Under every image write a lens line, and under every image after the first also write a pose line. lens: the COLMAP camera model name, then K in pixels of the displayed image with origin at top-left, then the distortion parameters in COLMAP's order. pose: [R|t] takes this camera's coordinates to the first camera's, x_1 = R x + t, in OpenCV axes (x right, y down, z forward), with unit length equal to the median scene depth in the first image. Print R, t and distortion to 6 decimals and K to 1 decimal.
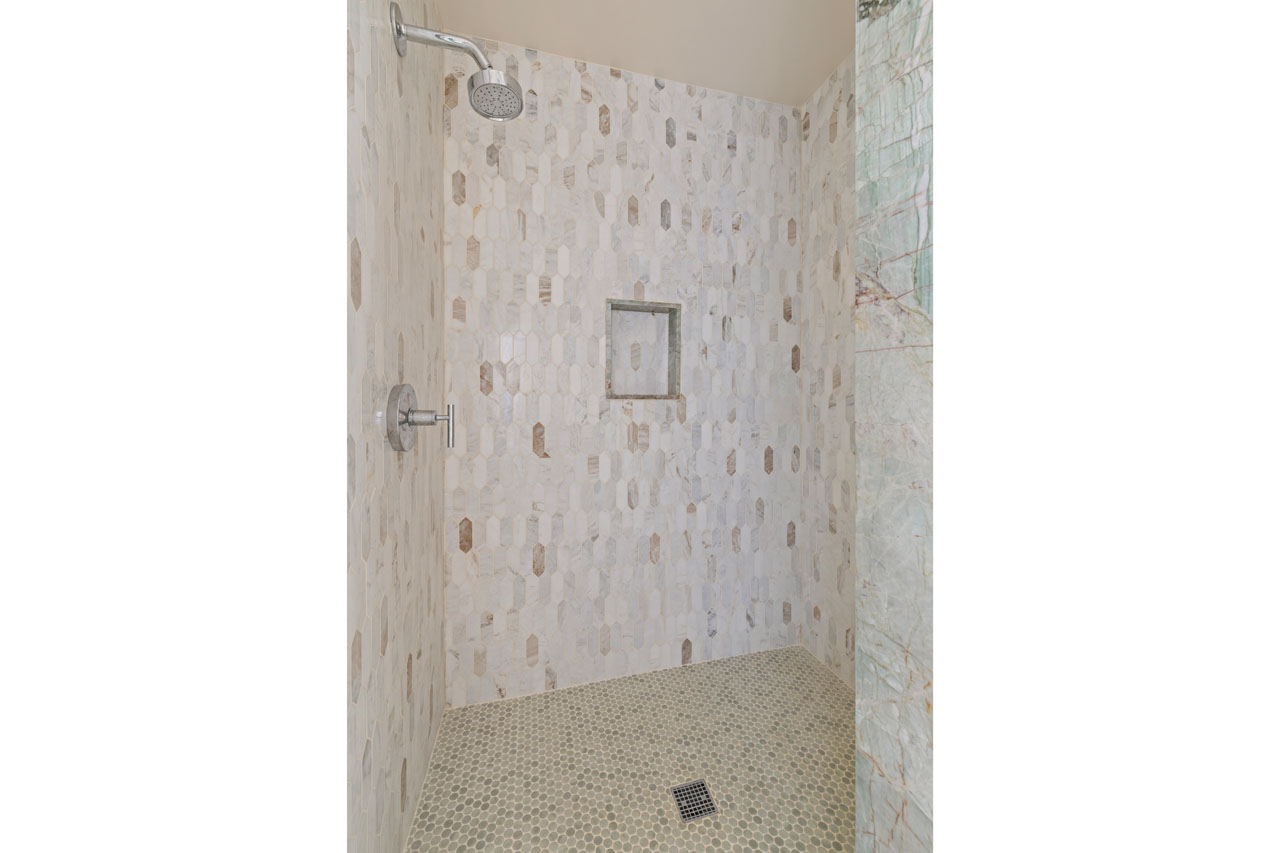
lens RADIAL K [[591.1, 0, 641.0], [0, 591.1, 420.4], [0, 0, 1]] dist [0.000123, 0.000064]
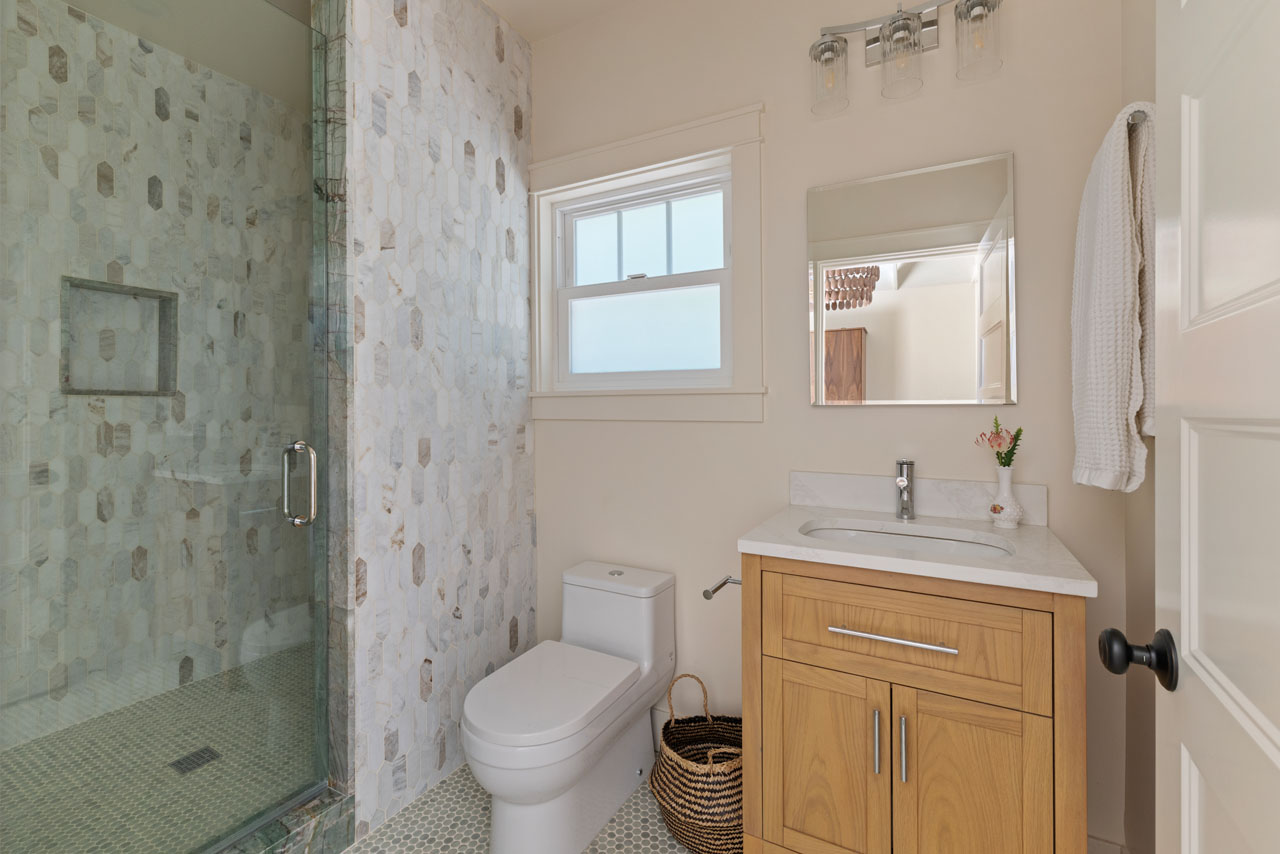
lens RADIAL K [[550.1, 0, 647.9], [0, 550.1, 415.8], [0, 0, 1]] dist [0.003084, -0.000679]
pose [[0.713891, -0.000902, 0.700256, -0.011156], [0.005071, 0.999980, -0.003881, 0.001323], [-0.700239, 0.006322, 0.713881, -0.129884]]
